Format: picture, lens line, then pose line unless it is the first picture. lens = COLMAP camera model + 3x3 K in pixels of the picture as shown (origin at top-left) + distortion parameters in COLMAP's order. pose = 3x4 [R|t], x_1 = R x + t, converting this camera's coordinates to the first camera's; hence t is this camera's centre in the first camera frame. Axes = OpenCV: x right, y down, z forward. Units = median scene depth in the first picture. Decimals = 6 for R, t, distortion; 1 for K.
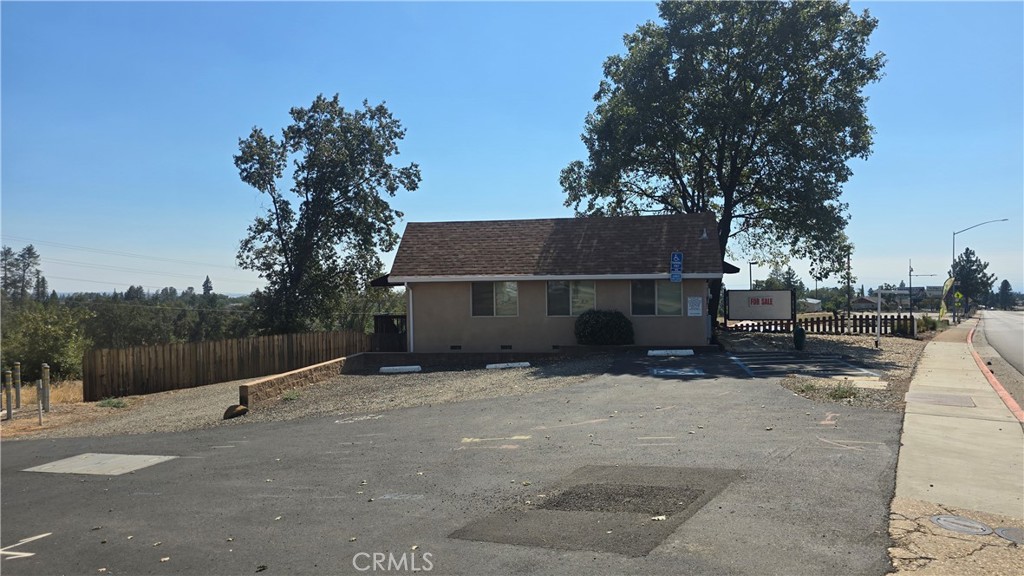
lens RADIAL K [[687.6, 0, 517.9], [0, 687.6, 291.1], [0, 0, 1]] dist [0.072545, -0.063141]
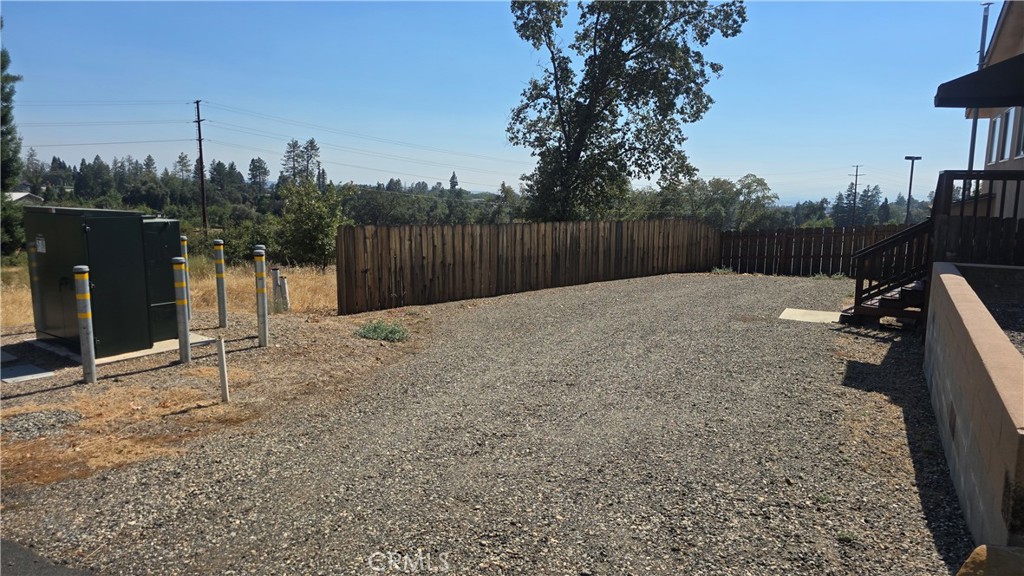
lens RADIAL K [[687.6, 0, 517.9], [0, 687.6, 291.1], [0, 0, 1]] dist [0.072545, -0.063141]
pose [[0.947068, 0.074860, -0.312184, -0.119997], [-0.029987, 0.988810, 0.146138, 0.020225], [0.319630, -0.129041, 0.938715, 0.204263]]
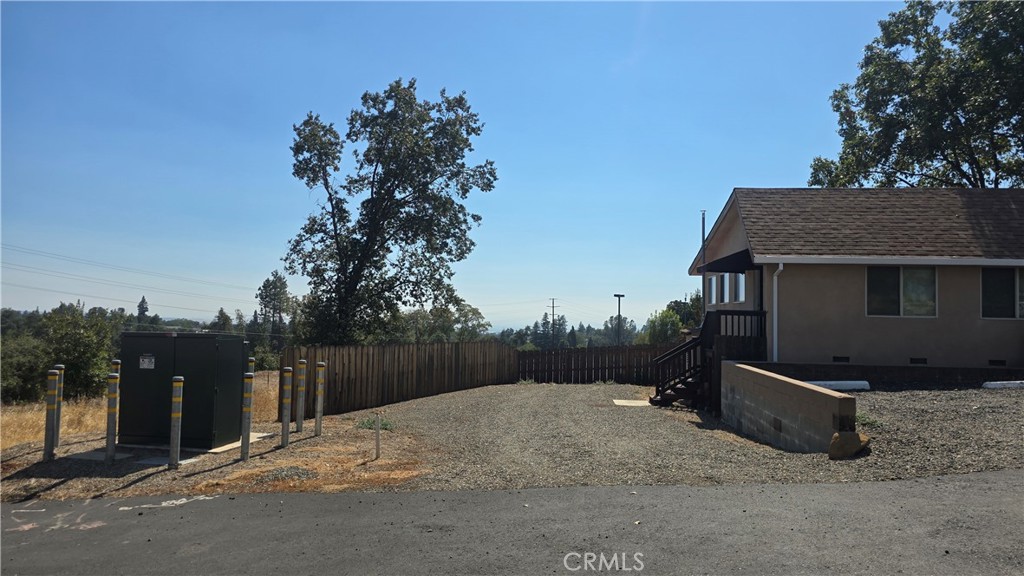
lens RADIAL K [[687.6, 0, 517.9], [0, 687.6, 291.1], [0, 0, 1]] dist [0.072545, -0.063141]
pose [[0.996032, 0.037472, 0.080726, -0.181809], [-0.033493, 0.998183, -0.050089, 0.022740], [-0.082456, 0.047186, 0.995477, 0.121312]]
